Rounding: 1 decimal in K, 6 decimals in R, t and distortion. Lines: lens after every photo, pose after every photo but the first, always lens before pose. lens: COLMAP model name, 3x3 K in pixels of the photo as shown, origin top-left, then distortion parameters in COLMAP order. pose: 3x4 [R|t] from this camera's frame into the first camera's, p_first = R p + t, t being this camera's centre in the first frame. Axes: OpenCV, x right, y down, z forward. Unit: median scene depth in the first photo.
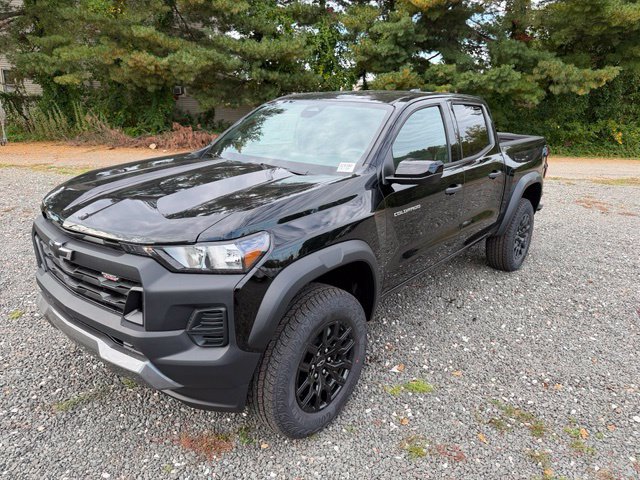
lens RADIAL K [[459.1, 0, 320.3], [0, 459.1, 237.3], [0, 0, 1]] dist [0.010087, -0.015689]
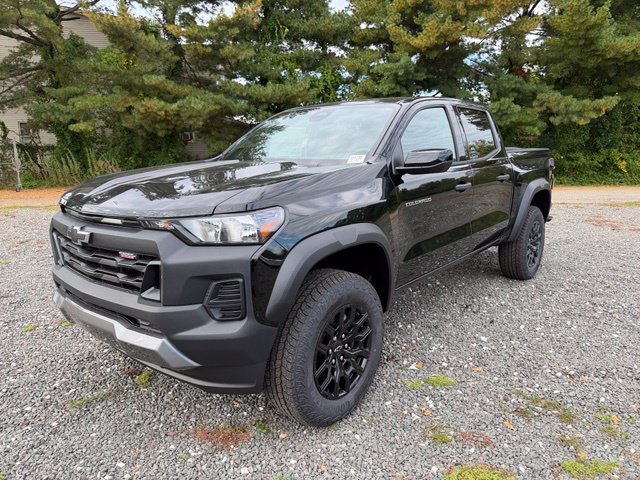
lens RADIAL K [[459.1, 0, 318.8], [0, 459.1, 241.9], [0, 0, 1]] dist [0.010087, -0.015689]
pose [[0.999371, -0.030573, -0.017951, -0.012715], [0.028818, 0.995433, -0.091005, 0.108618], [0.020651, 0.090431, 0.995689, 0.001413]]
